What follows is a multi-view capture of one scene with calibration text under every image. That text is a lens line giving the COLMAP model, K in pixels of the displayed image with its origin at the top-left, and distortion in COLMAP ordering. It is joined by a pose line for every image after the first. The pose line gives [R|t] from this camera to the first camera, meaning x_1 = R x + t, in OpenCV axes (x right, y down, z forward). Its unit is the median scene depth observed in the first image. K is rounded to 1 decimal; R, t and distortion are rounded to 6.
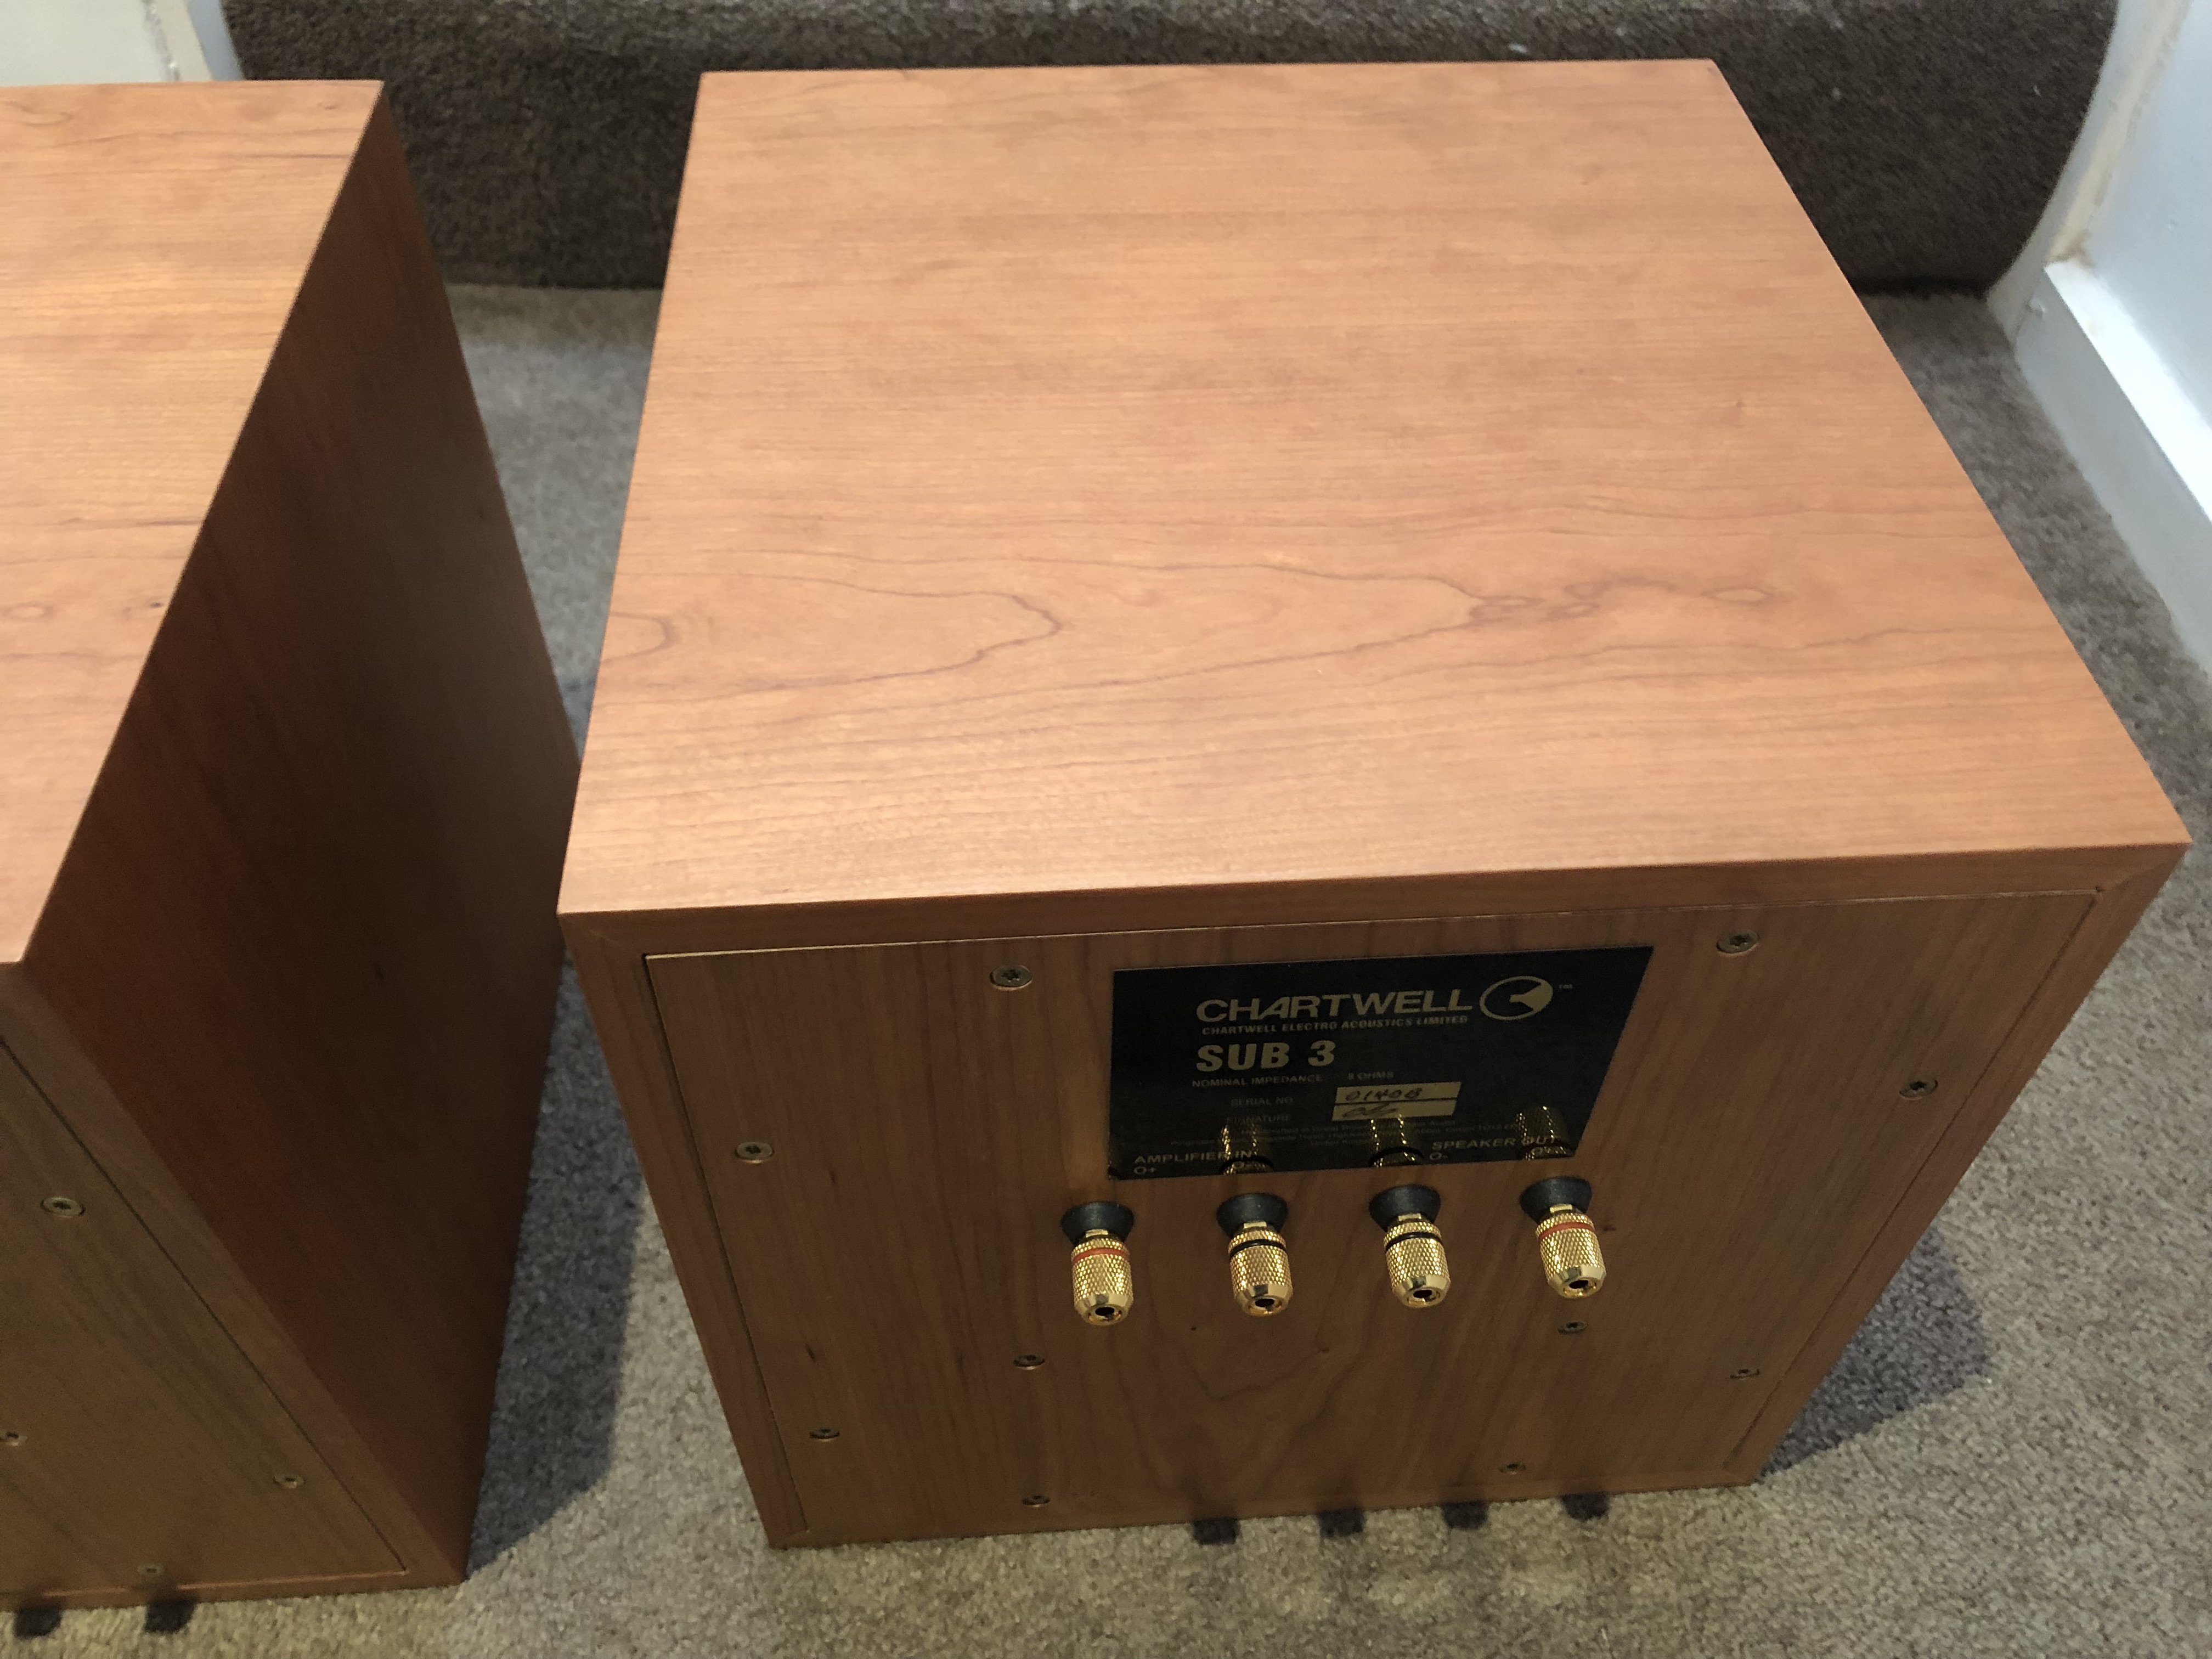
lens RADIAL K [[1809.3, 0, 1121.0], [0, 1809.3, 819.5], [0, 0, 1]] dist [0.013135, -0.012575]
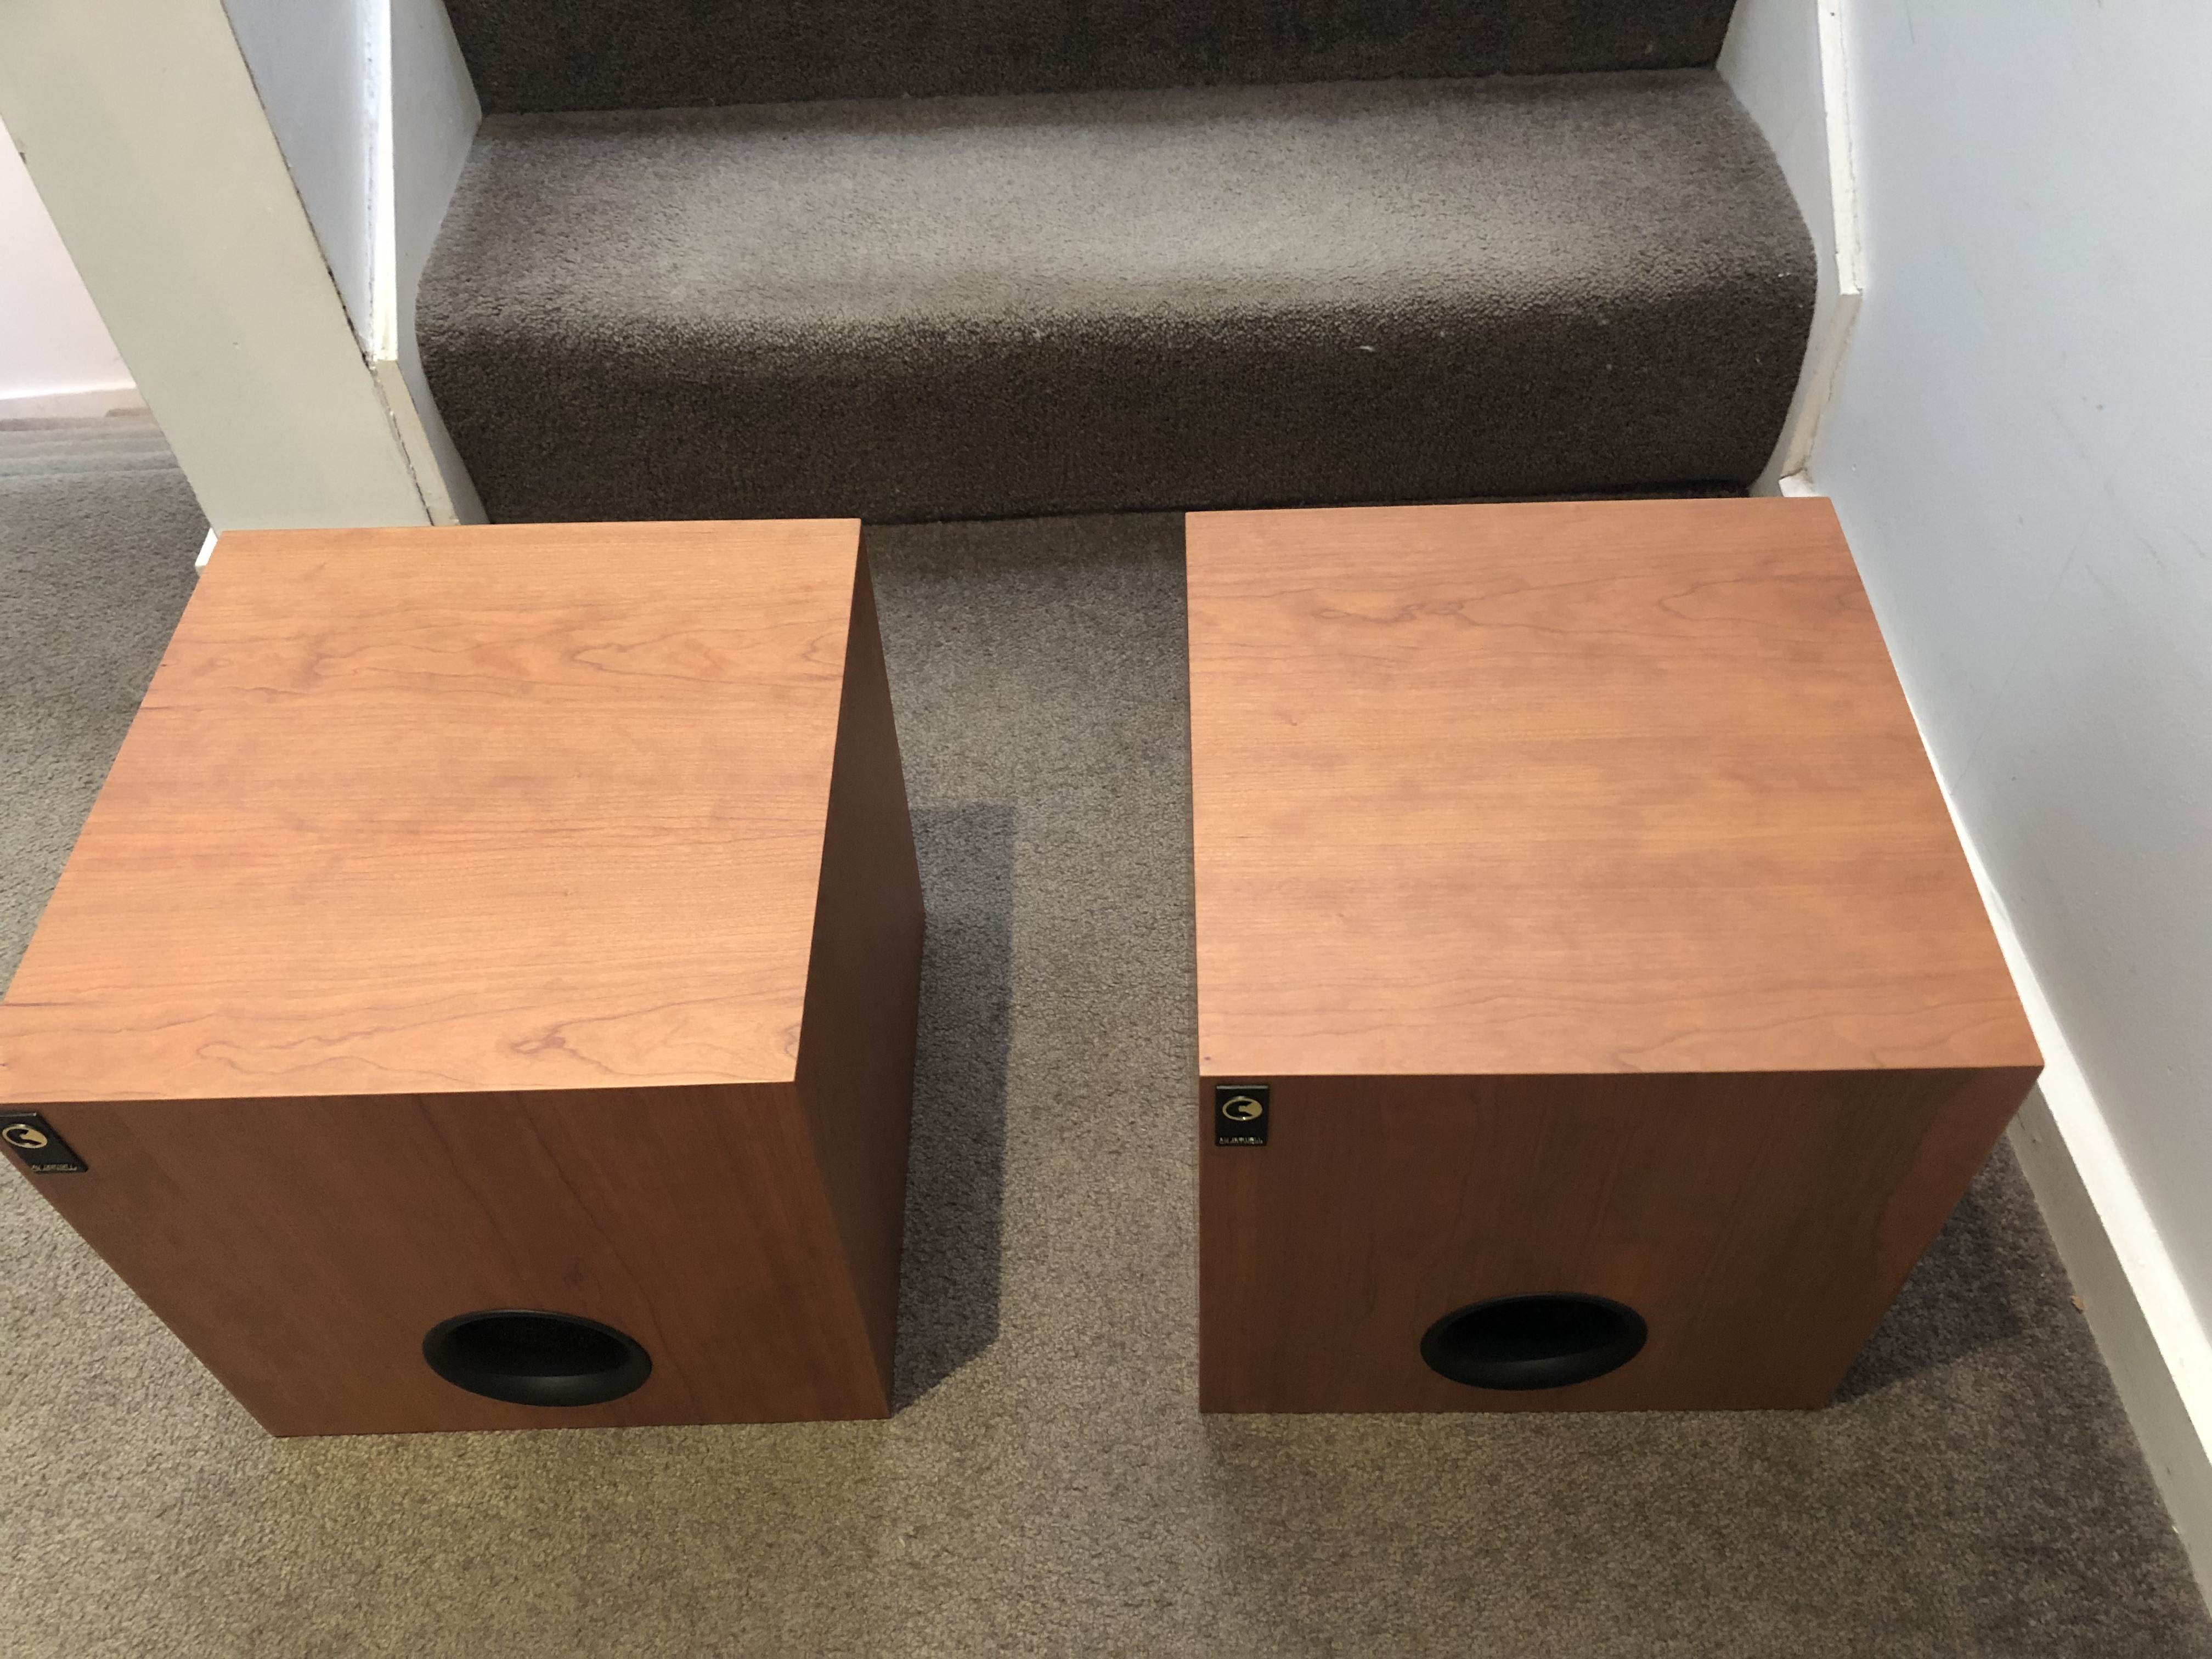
lens RADIAL K [[1809.3, 0, 1119.0], [0, 1809.3, 837.3], [0, 0, 1]] dist [0.013135, -0.012575]
pose [[0.999098, -0.033046, -0.026659, 0.093937], [0.034055, 0.998685, 0.038333, -0.194569], [0.025357, -0.039206, 0.998909, -0.597403]]
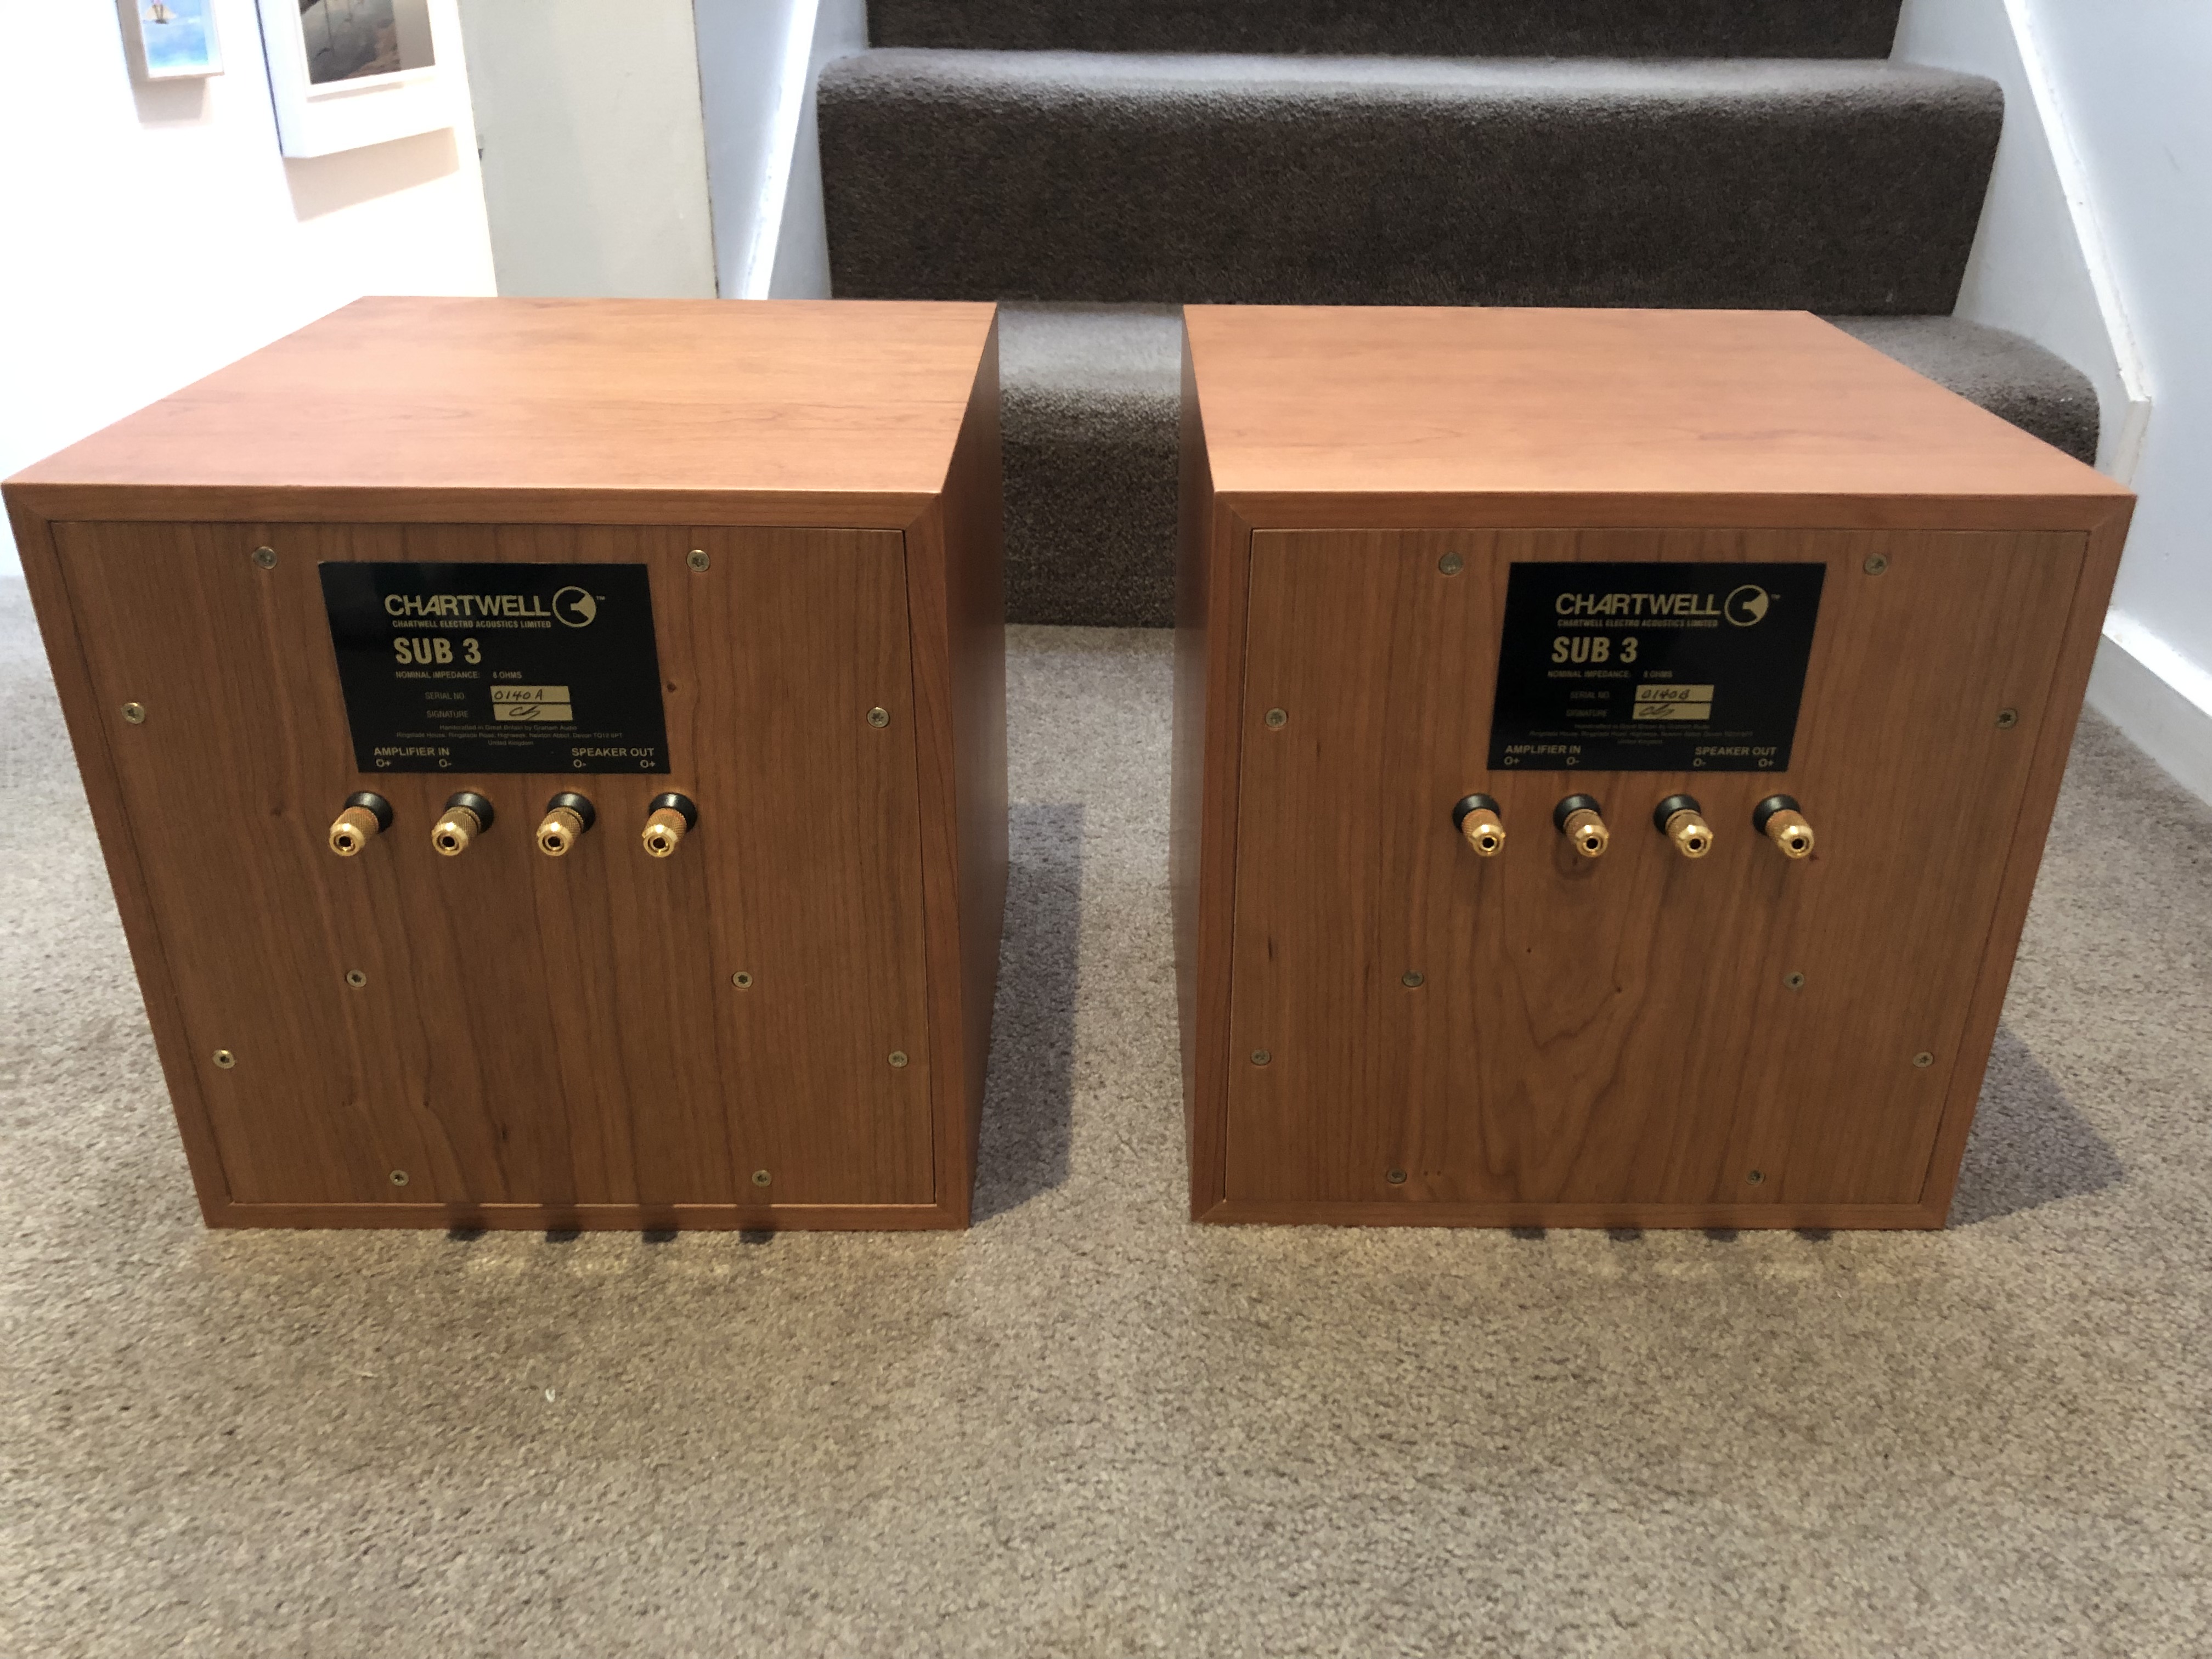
lens RADIAL K [[1809.3, 0, 1106.7], [0, 1809.3, 832.8], [0, 0, 1]] dist [0.013135, -0.012575]
pose [[0.997323, 0.021902, -0.069765, -0.171843], [-0.046324, 0.927453, -0.371060, 0.640662], [0.056576, 0.373299, 0.925984, -0.351365]]
